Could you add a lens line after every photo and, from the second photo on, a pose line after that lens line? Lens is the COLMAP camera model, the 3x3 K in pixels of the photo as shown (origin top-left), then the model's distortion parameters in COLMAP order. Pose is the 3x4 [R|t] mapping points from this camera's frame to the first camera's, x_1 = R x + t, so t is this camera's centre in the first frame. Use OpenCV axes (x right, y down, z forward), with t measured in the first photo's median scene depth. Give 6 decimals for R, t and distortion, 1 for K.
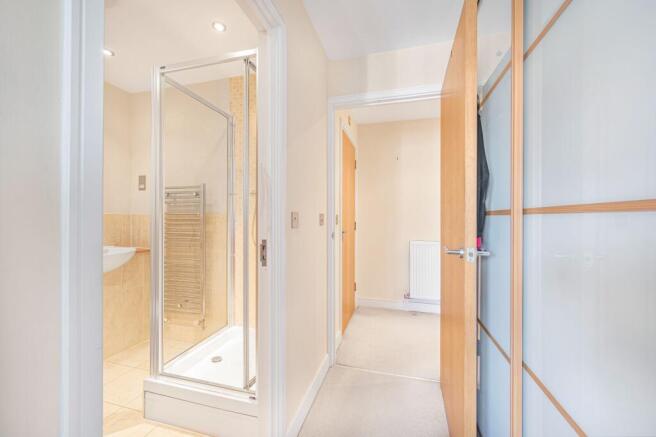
lens RADIAL K [[262.7, 0, 326.5], [0, 262.7, 217.4], [0, 0, 1]] dist [0.002648, 0.000056]
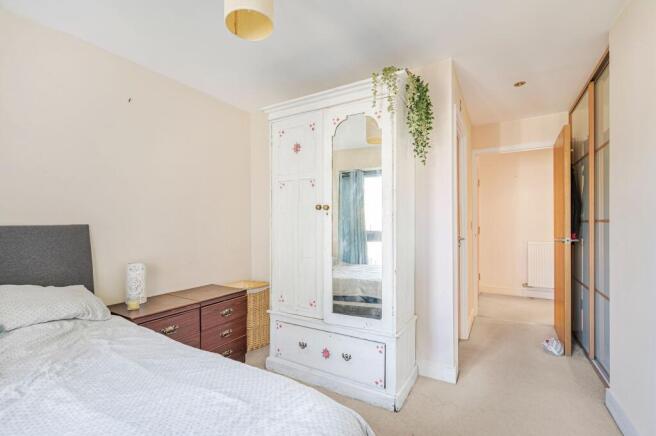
lens RADIAL K [[301.2, 0, 329.0], [0, 301.2, 223.2], [0, 0, 1]] dist [0.003175, 0.000543]
pose [[0.971120, -0.001338, -0.238589, -0.332236], [-0.001495, 0.999931, -0.011690, 0.011465], [0.238588, 0.011709, 0.971050, -0.812965]]
